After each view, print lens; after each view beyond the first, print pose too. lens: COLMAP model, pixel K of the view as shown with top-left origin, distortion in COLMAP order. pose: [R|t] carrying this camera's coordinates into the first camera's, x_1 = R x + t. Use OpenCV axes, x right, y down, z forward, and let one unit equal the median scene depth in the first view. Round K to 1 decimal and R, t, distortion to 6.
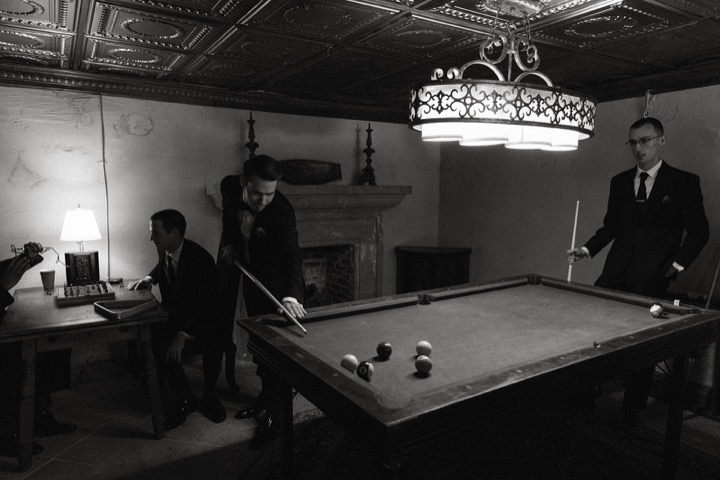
lens RADIAL K [[471.3, 0, 360.0], [0, 471.3, 240.0], [0, 0, 1]] dist [0.007166, -0.003831]
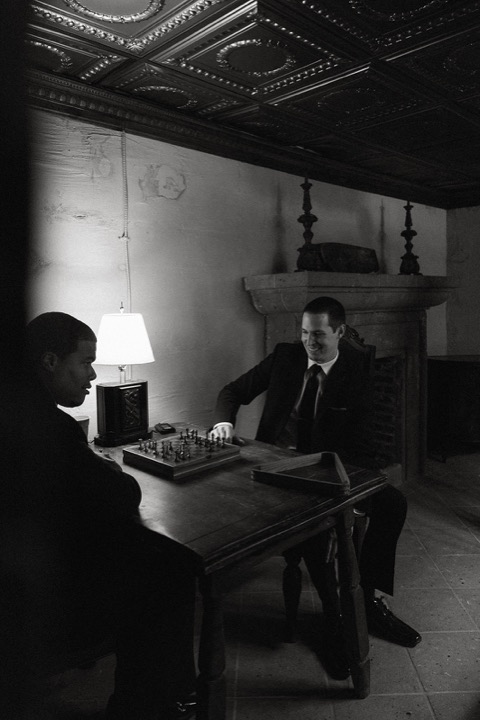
lens RADIAL K [[511.5, 0, 240.5], [0, 511.5, 331.9], [0, 0, 1]] dist [0.002178, -0.000816]
pose [[0.974027, -0.037486, 0.223308, -0.530869], [0.049553, 0.997584, -0.048681, -0.000559], [-0.220944, 0.058482, 0.973532, 0.302759]]
